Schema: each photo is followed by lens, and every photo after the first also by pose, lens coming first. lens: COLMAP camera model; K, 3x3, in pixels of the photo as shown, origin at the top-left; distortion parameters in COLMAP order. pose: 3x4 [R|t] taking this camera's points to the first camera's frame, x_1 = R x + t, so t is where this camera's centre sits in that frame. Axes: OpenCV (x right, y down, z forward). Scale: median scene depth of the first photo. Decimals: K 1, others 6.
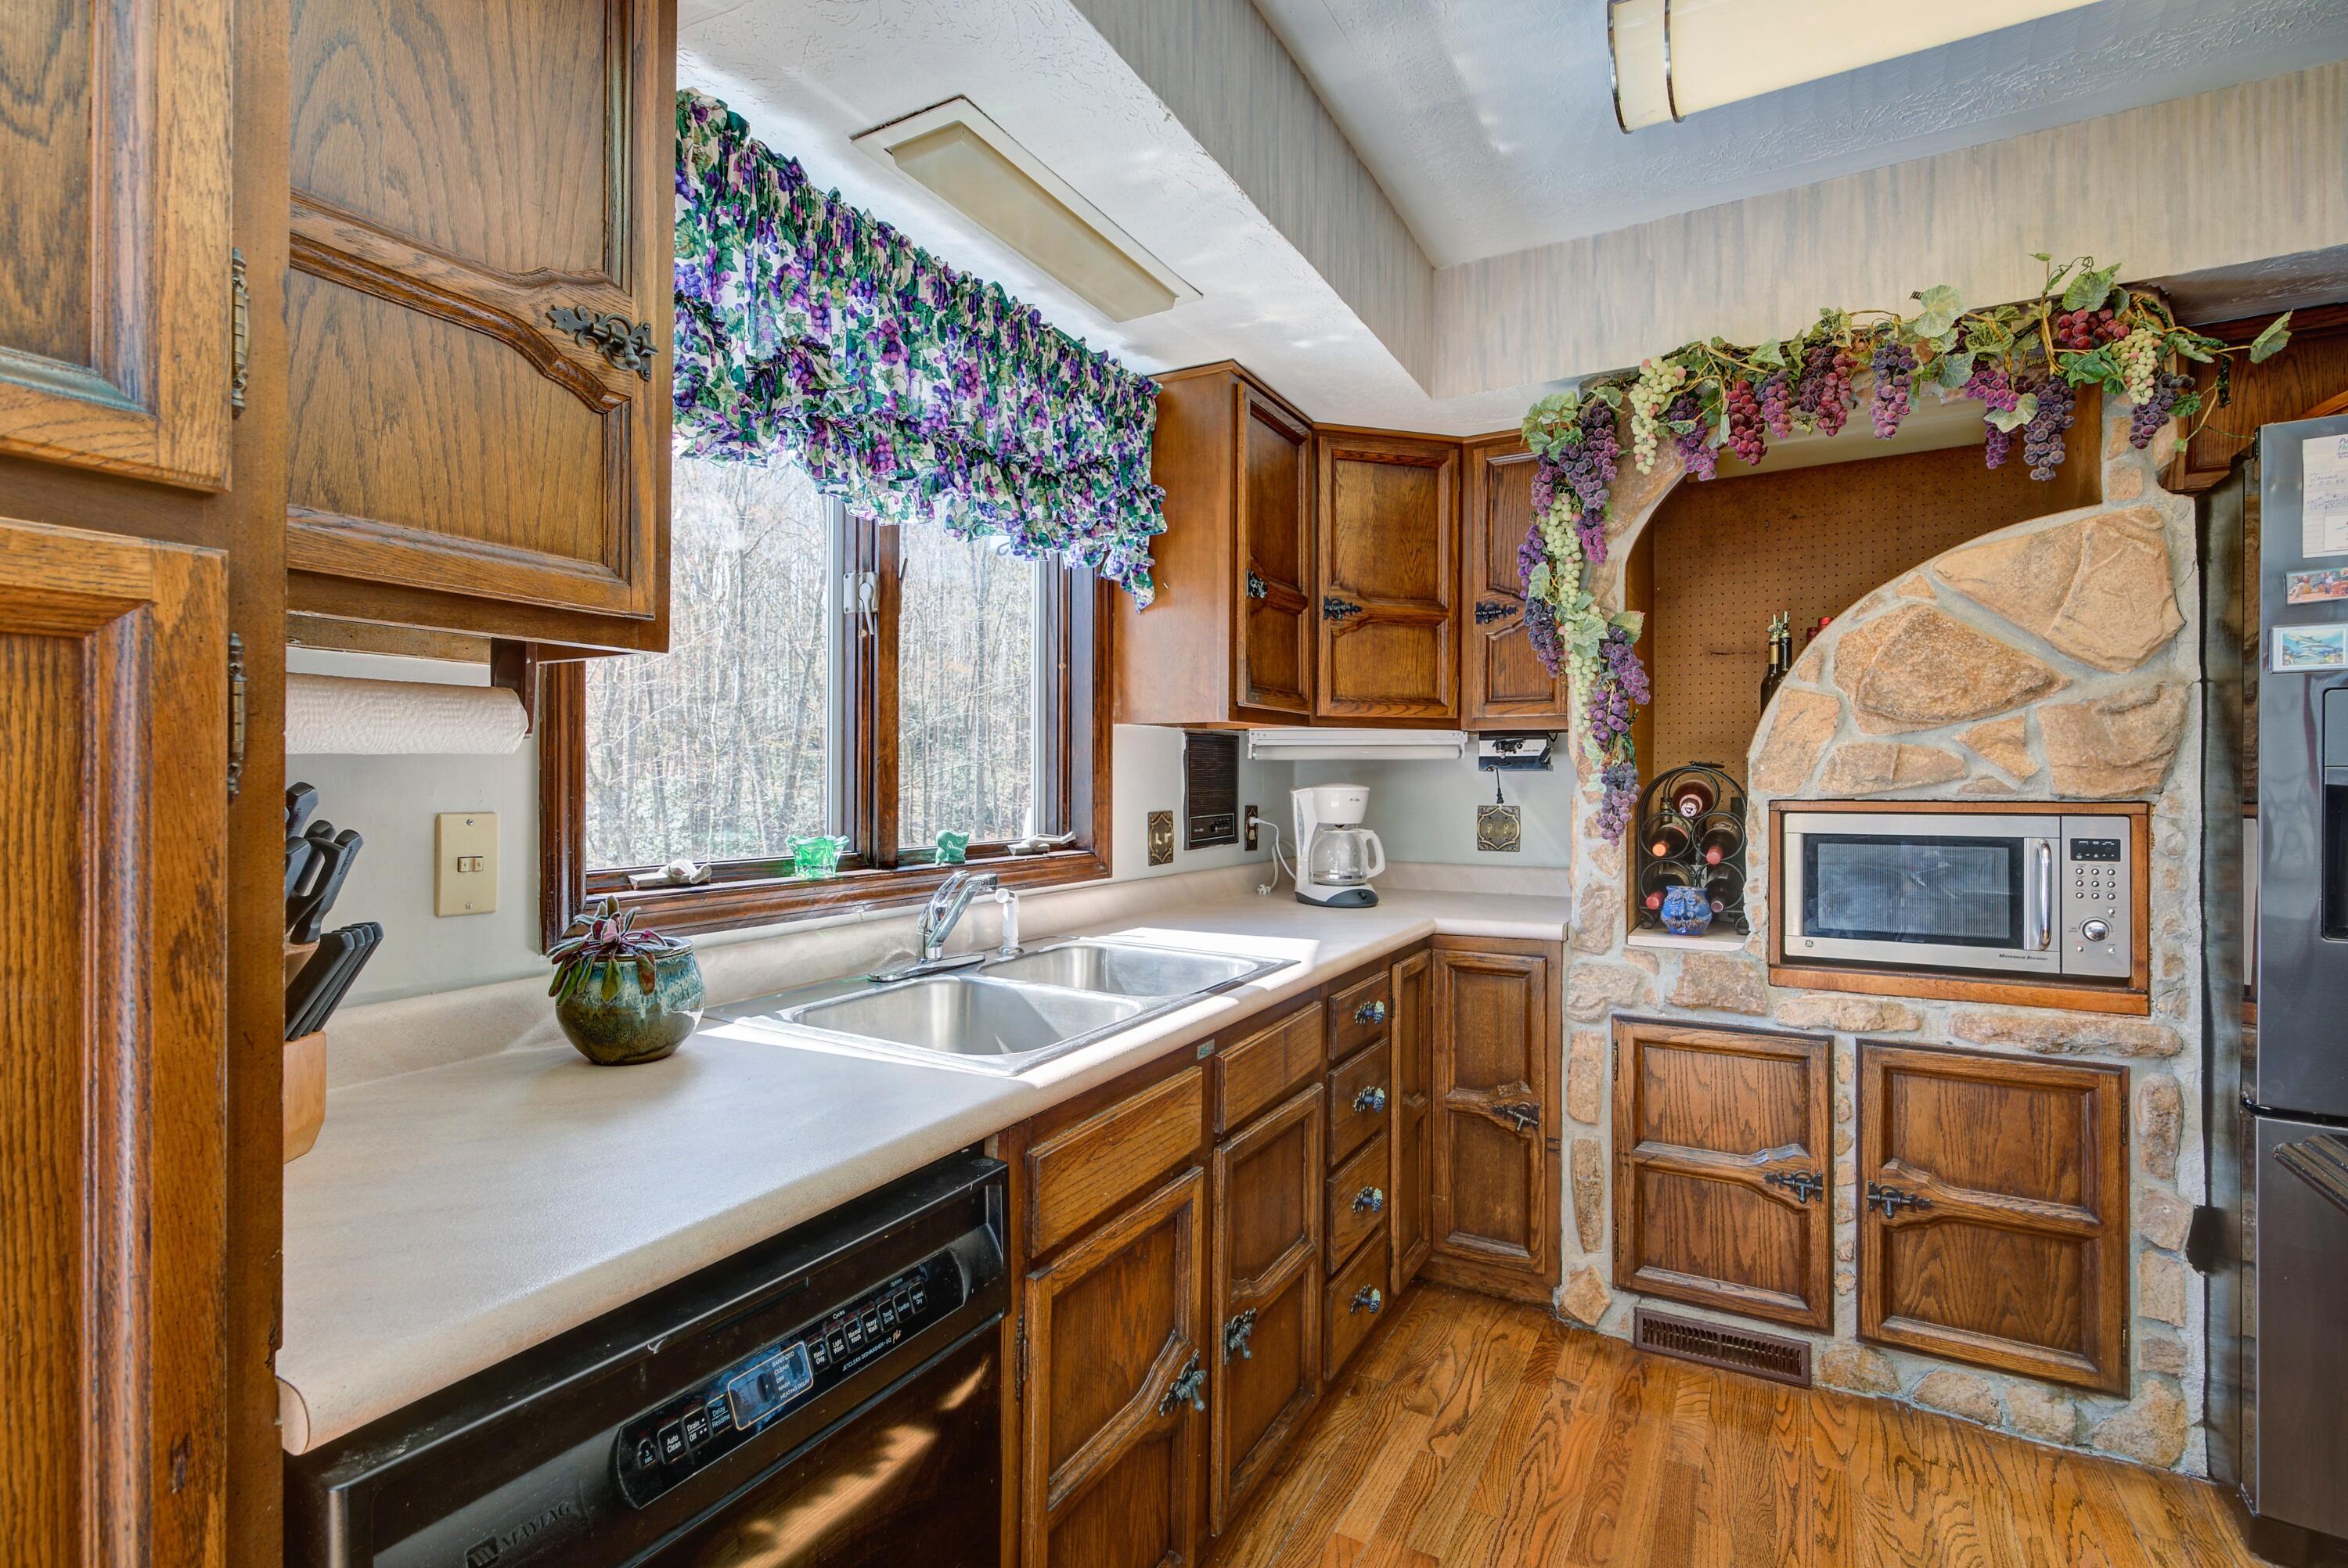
lens RADIAL K [[1102.3, 0, 1170.4], [0, 1102.3, 792.2], [0, 0, 1]] dist [-0.000919, 0.000866]
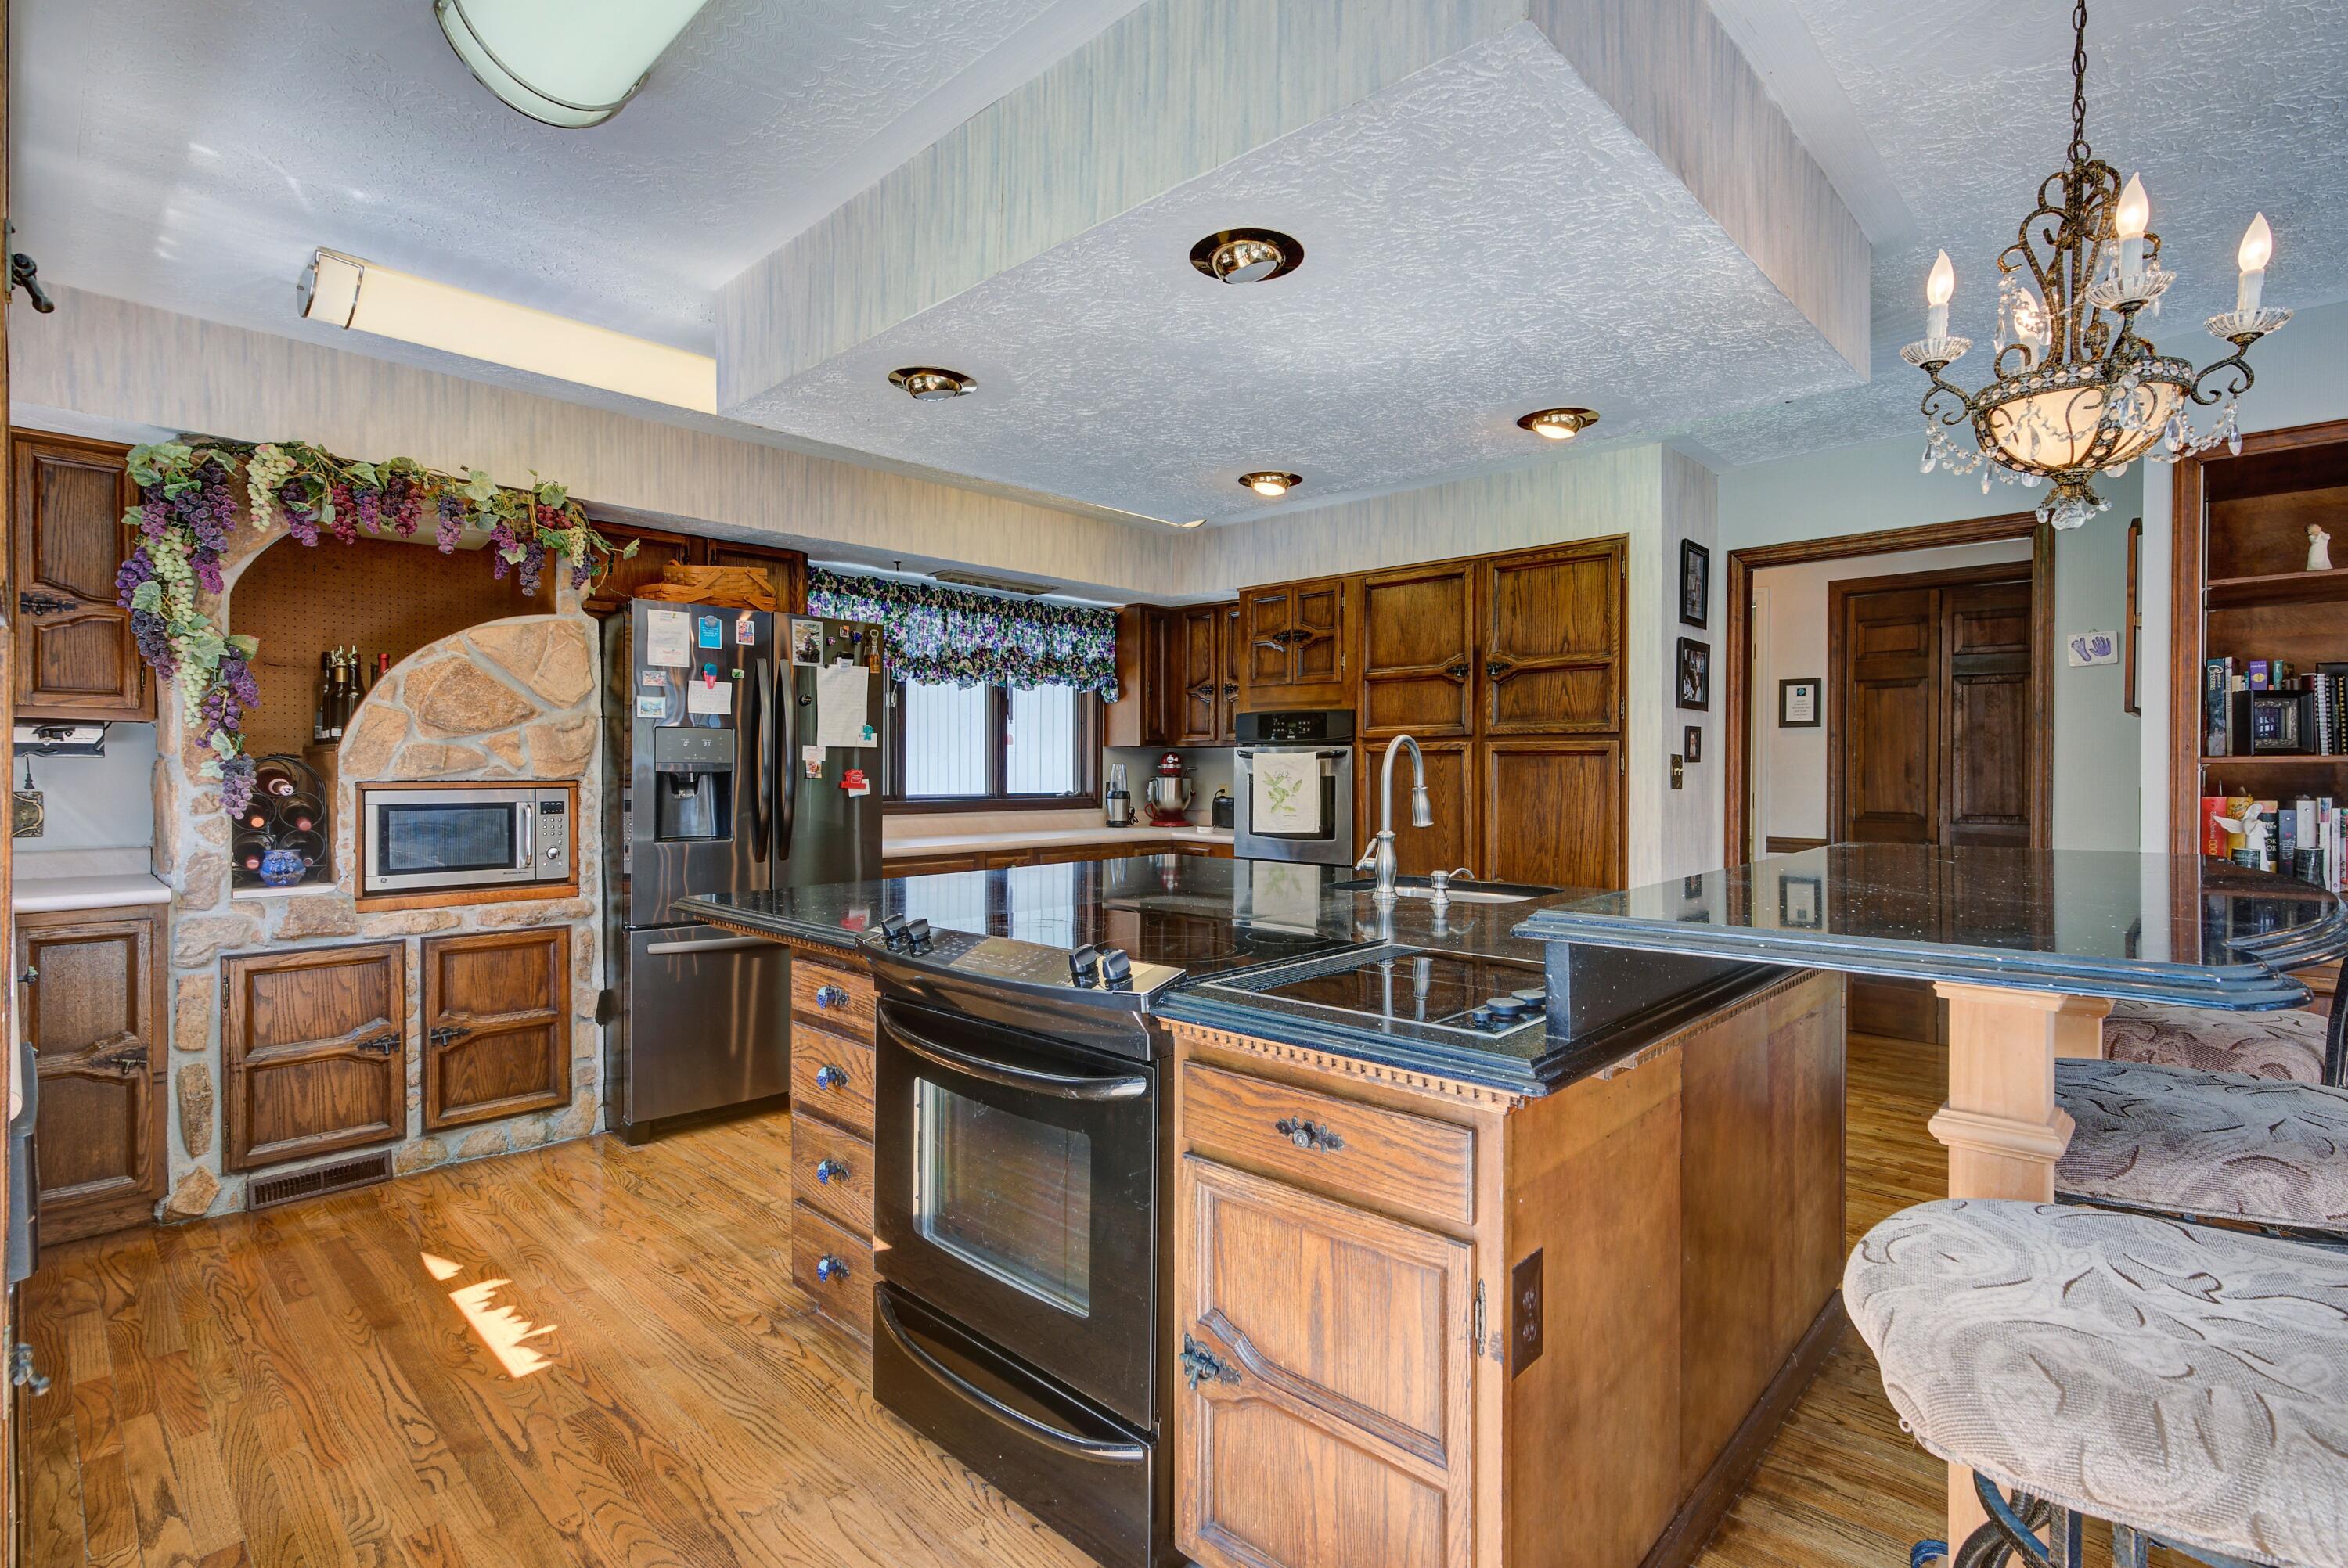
lens RADIAL K [[1138.5, 0, 1168.2], [0, 1138.5, 757.4], [0, 0, 1]] dist [0.000334, 0.000842]
pose [[0.265884, 0.009176, 0.963961, -0.617899], [0.004203, 0.999934, -0.010677, -0.004485], [-0.963996, 0.006890, 0.265828, -0.412204]]
